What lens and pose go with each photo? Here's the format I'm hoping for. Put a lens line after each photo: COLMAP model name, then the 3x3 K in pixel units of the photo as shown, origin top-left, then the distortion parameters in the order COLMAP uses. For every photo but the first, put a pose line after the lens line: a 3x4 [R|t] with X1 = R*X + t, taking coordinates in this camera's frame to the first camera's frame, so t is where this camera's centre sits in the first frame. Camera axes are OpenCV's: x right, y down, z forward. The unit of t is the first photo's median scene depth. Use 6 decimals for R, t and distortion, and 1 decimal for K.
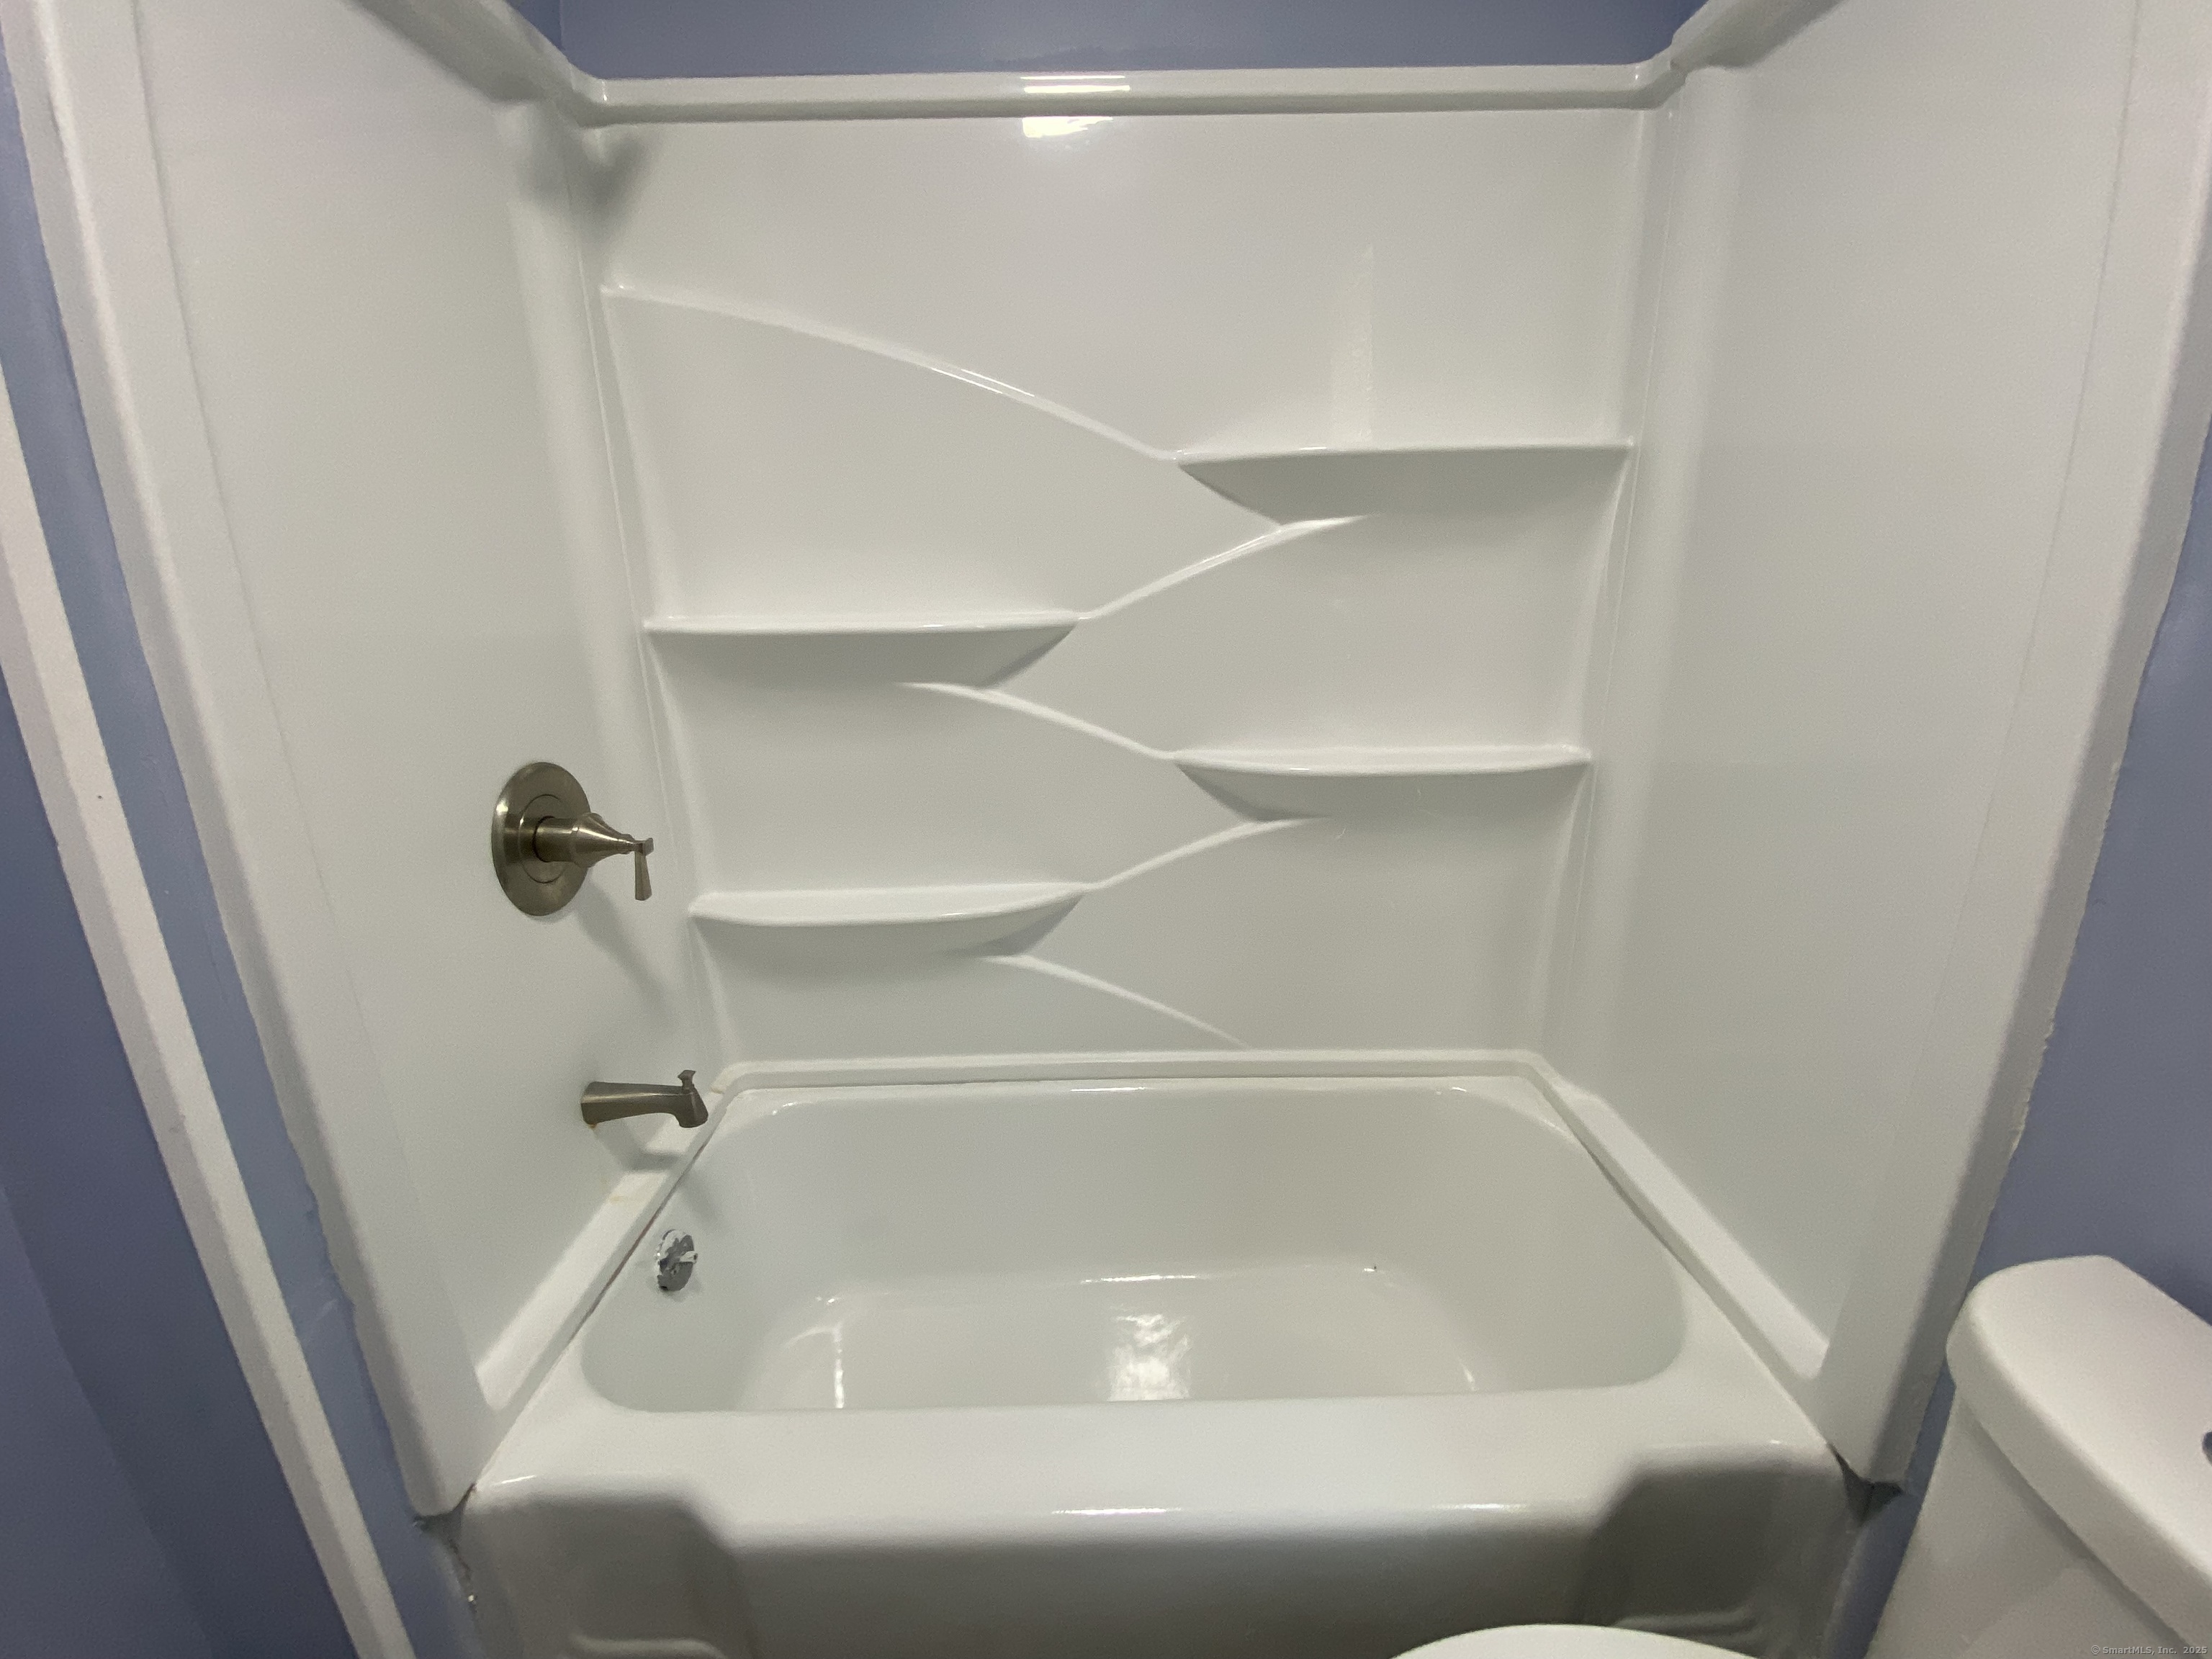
lens RADIAL K [[909.4, 0, 1115.2], [0, 909.4, 833.1], [0, 0, 1]] dist [0.005691, -0.006763]
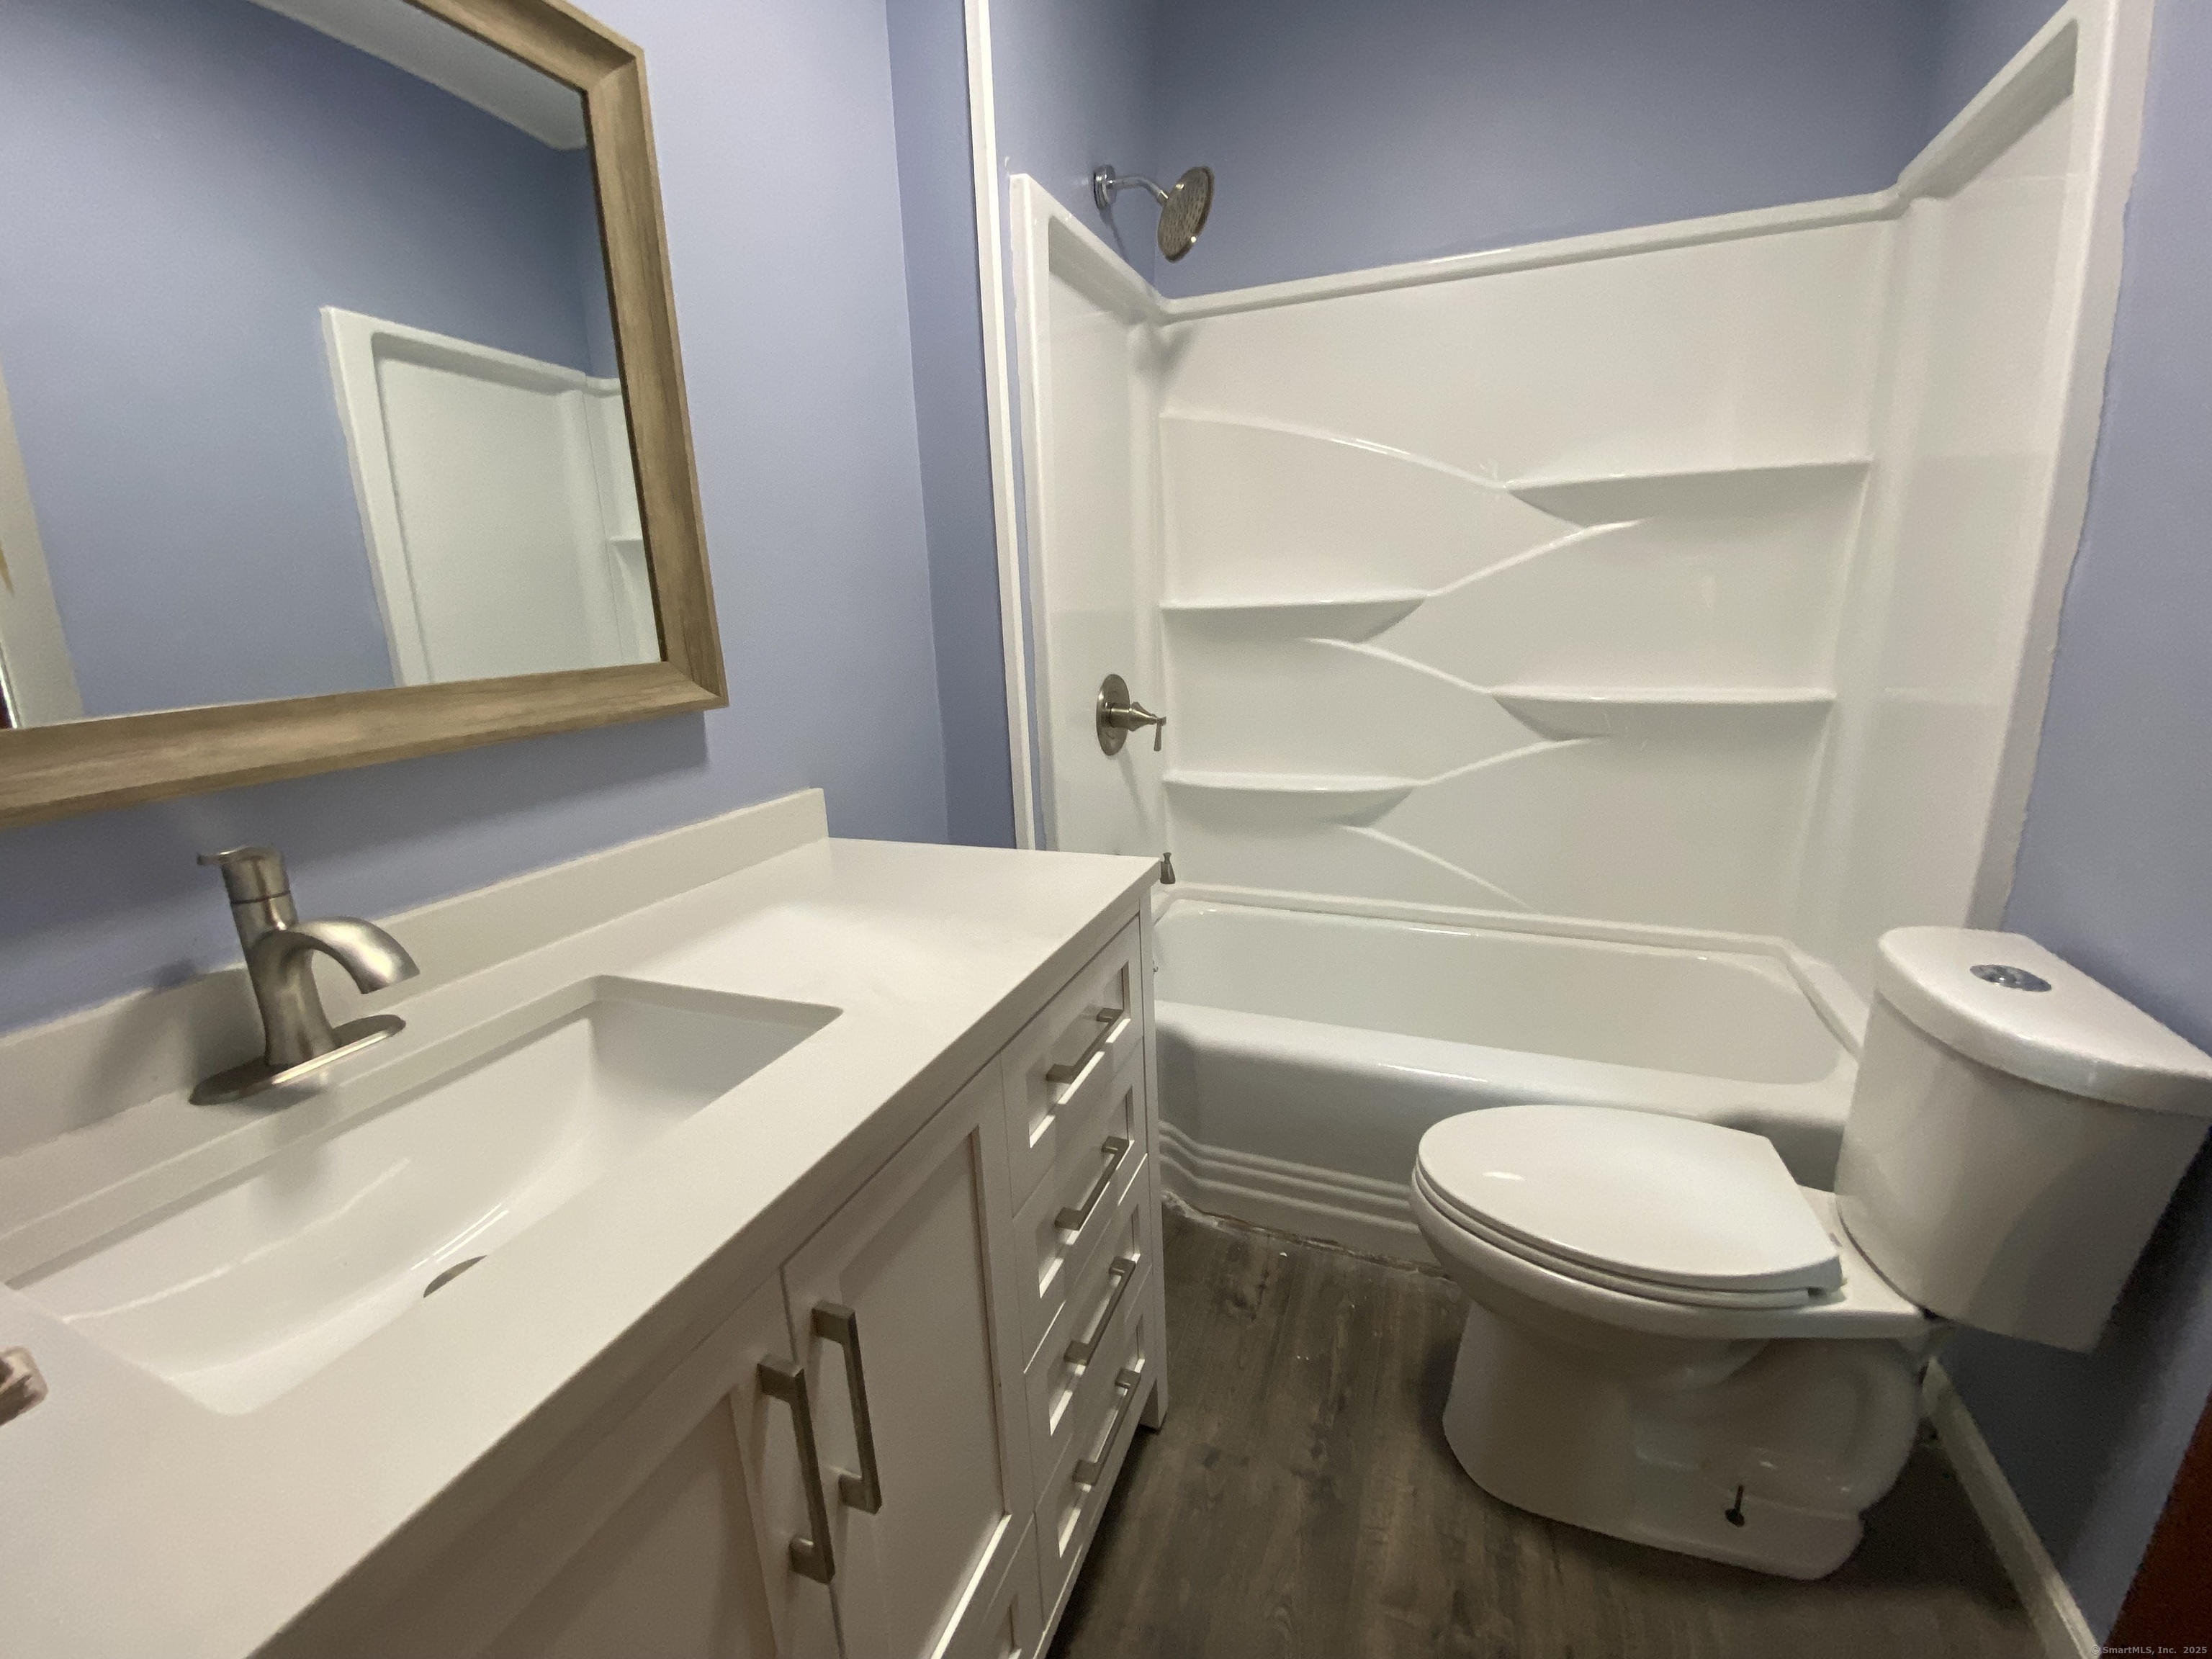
lens RADIAL K [[909.4, 0, 1101.1], [0, 909.4, 834.8], [0, 0, 1]] dist [0.005691, -0.006763]
pose [[0.922790, 0.081867, -0.376505, 0.061755], [-0.088093, 0.996112, 0.000685, 0.214558], [0.375097, 0.032536, 0.926414, -0.616956]]
